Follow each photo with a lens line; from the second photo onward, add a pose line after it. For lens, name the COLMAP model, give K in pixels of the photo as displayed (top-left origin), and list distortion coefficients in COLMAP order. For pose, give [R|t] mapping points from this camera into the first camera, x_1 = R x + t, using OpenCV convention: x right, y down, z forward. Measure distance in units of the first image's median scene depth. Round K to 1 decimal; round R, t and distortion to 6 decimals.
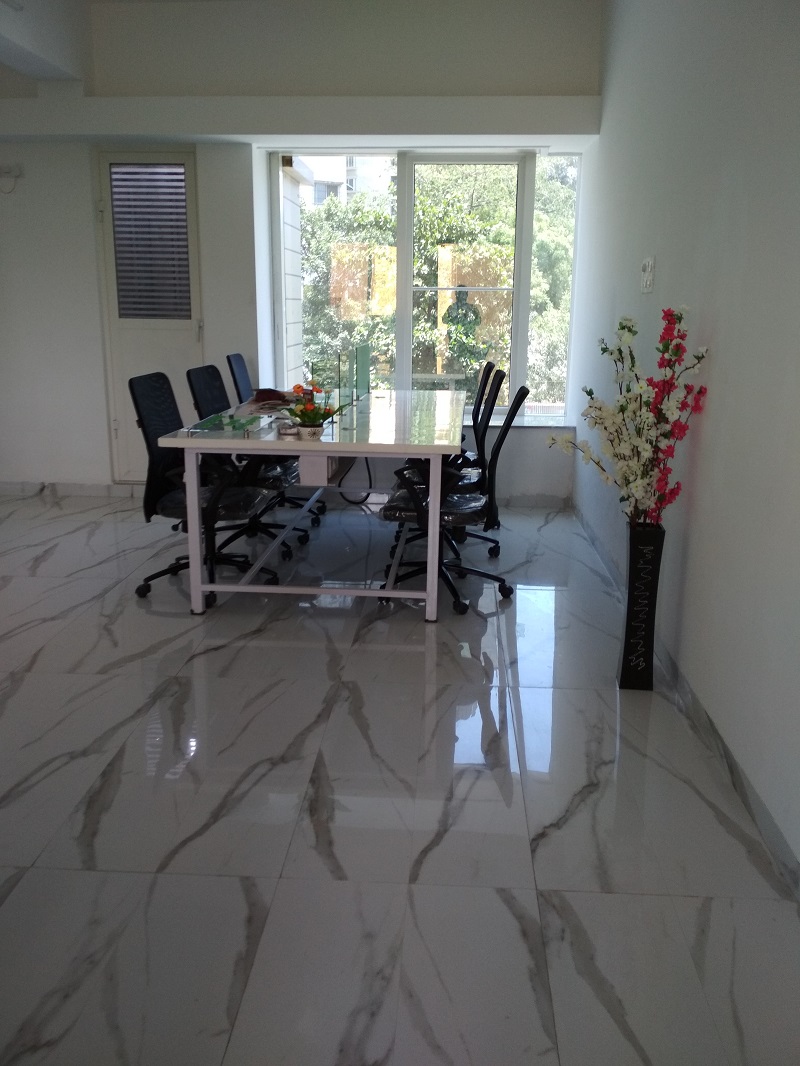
lens RADIAL K [[942.0, 0, 400.0], [0, 942.0, 533.0], [0, 0, 1]] dist [0.053904, -0.010982]
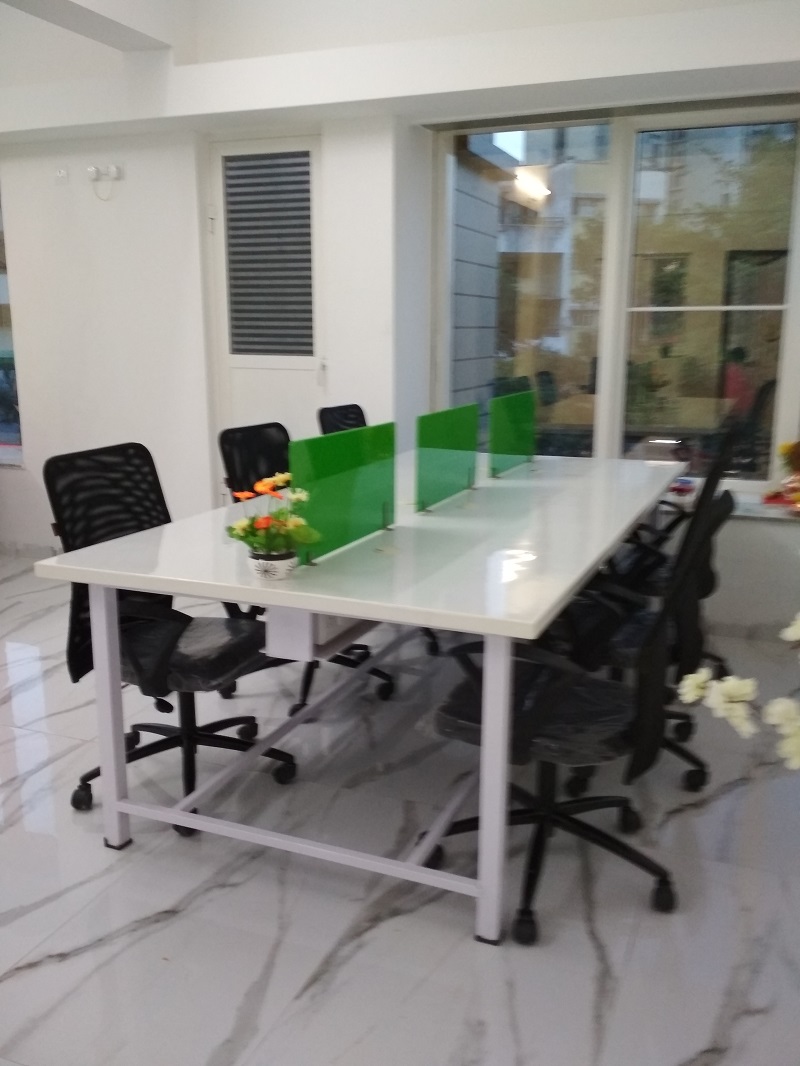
lens RADIAL K [[942.0, 0, 400.0], [0, 942.0, 533.0], [0, 0, 1]] dist [0.053904, -0.010982]
pose [[0.945528, 0.064168, -0.319155, 0.141136], [-0.072488, 0.997268, -0.014244, -0.120142], [0.317369, 0.036603, 0.947595, 0.476451]]
